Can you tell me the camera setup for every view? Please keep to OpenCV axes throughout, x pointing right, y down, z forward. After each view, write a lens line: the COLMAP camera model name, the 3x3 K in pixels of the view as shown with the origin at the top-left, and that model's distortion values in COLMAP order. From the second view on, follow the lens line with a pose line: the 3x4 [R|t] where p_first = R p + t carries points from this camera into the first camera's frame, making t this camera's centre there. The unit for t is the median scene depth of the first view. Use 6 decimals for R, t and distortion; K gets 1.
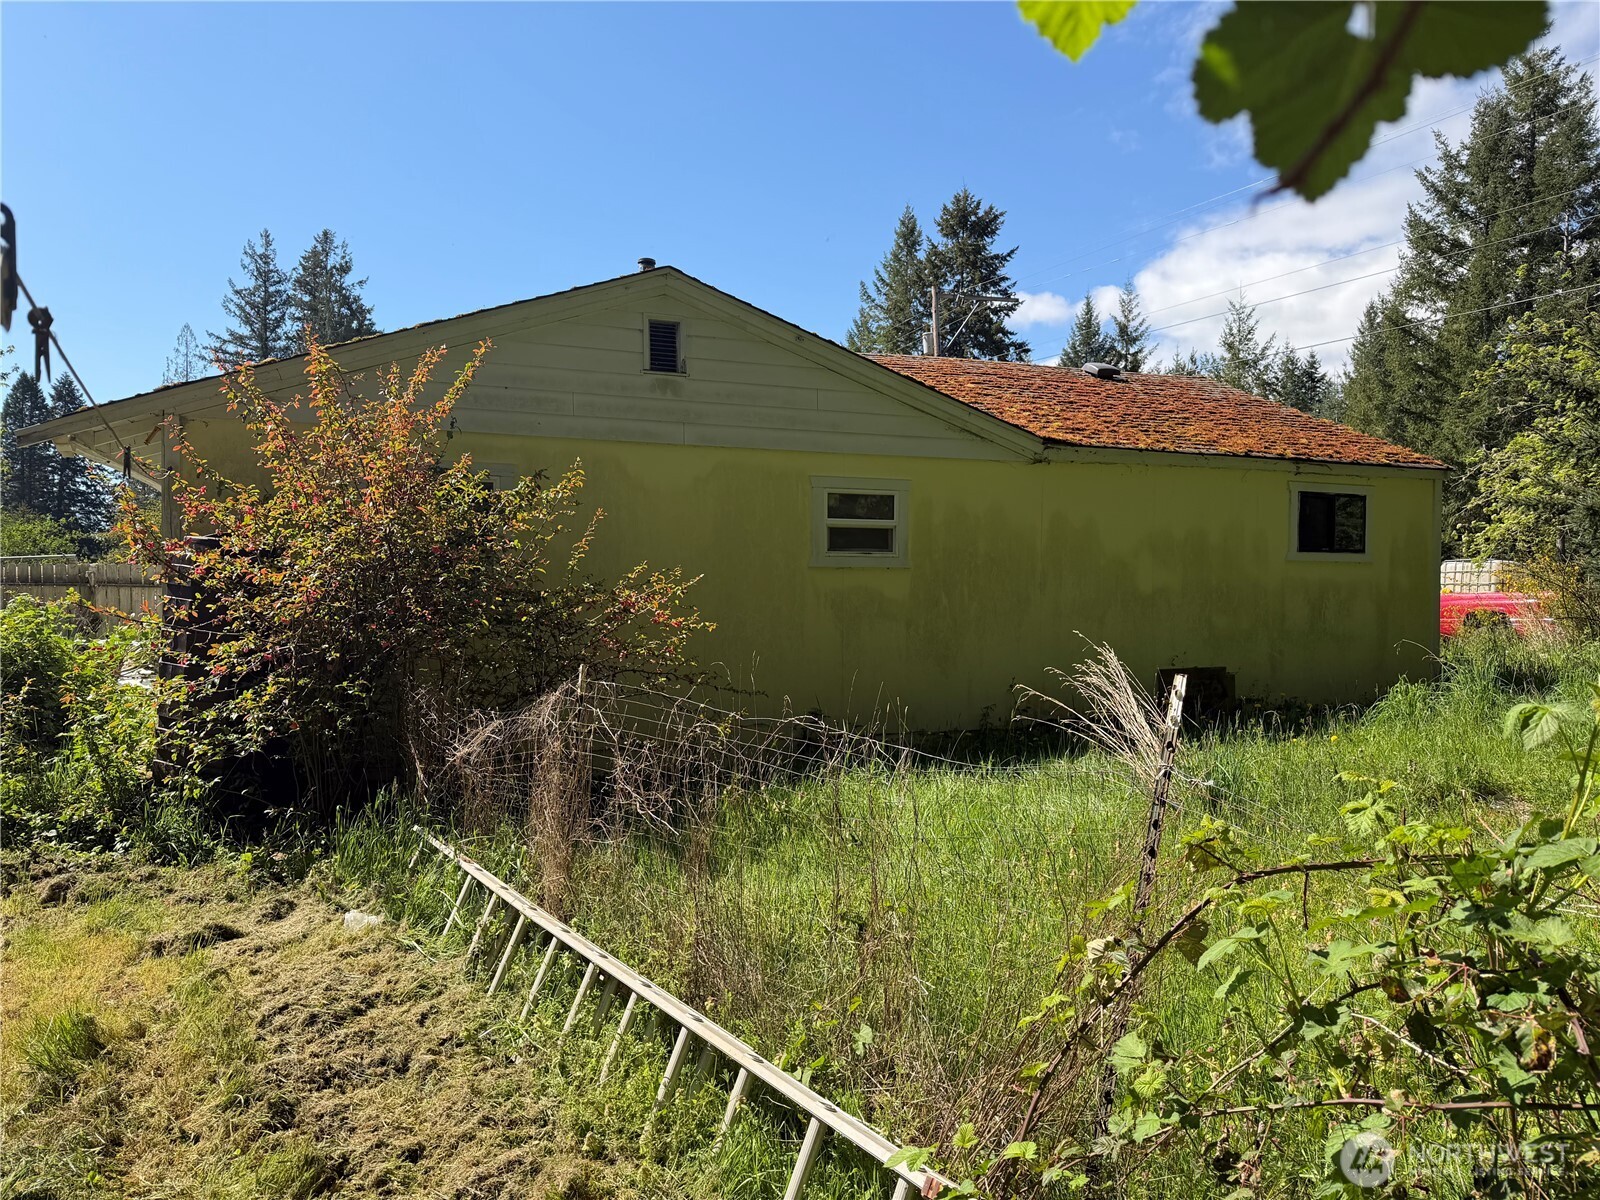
lens RADIAL K [[1115.2, 0, 800.0], [0, 1115.2, 600.0], [0, 0, 1]] dist [0.028367, 0.001162]
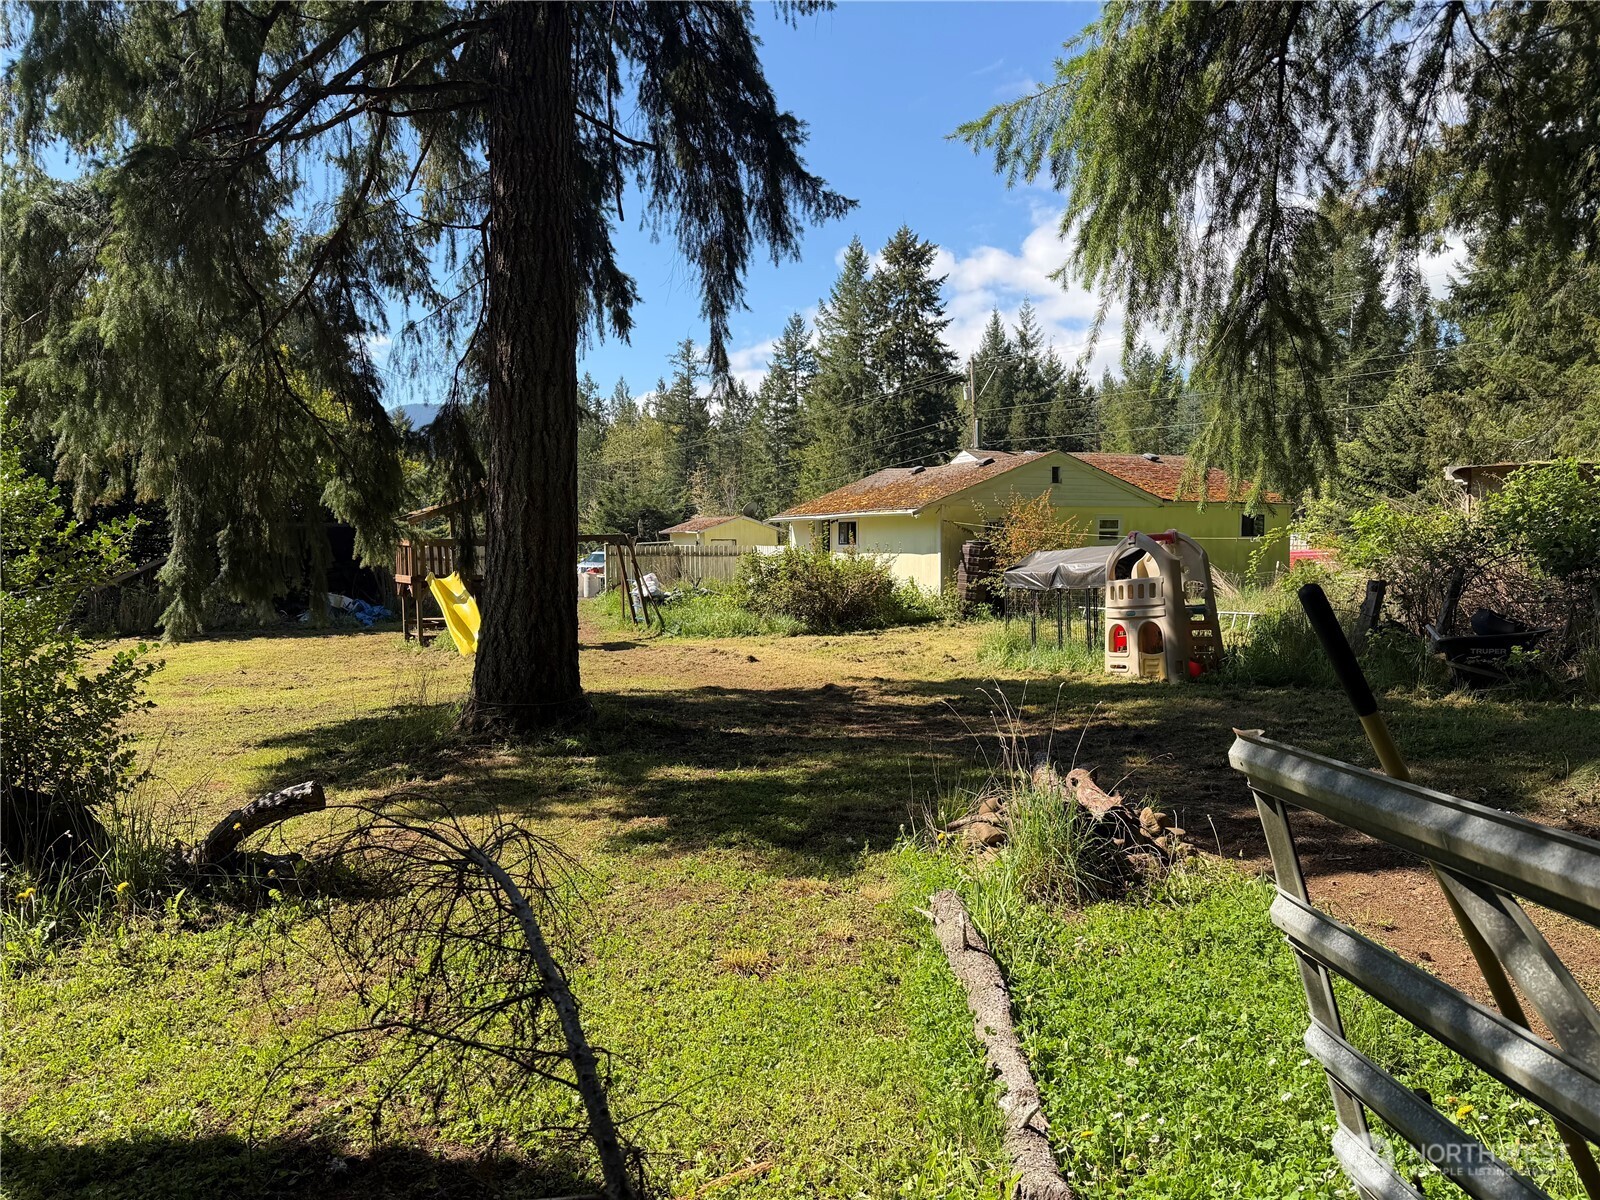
lens RADIAL K [[1115.2, 0, 800.0], [0, 1115.2, 600.0], [0, 0, 1]] dist [0.028367, 0.001162]
pose [[0.991378, -0.015338, 0.130135, -0.131748], [0.011113, 0.999389, 0.033124, 0.000916], [-0.130564, -0.031392, 0.990943, -0.209425]]
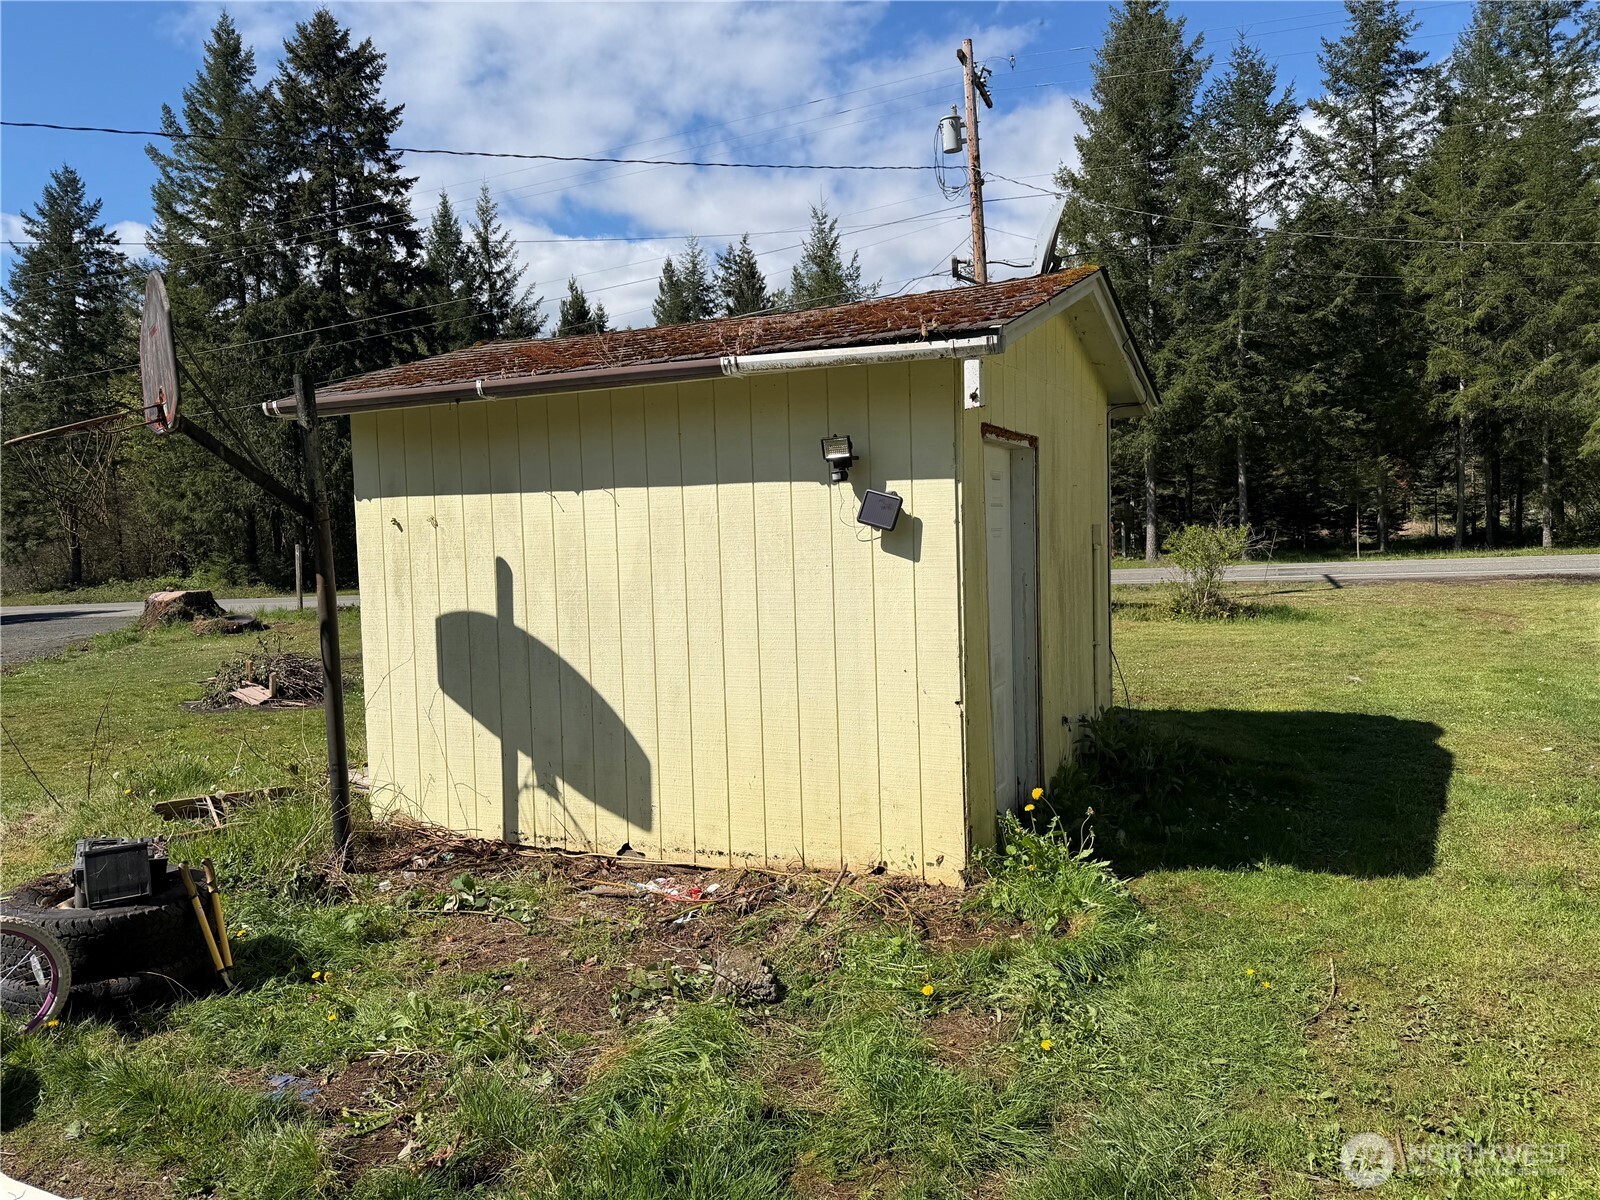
lens RADIAL K [[1115.2, 0, 800.0], [0, 1115.2, 600.0], [0, 0, 1]] dist [0.028367, 0.001162]
pose [[0.728687, -0.059119, 0.682290, -0.155698], [0.036144, 0.998198, 0.047890, -0.002051], [-0.683892, -0.010236, 0.729511, 0.243861]]
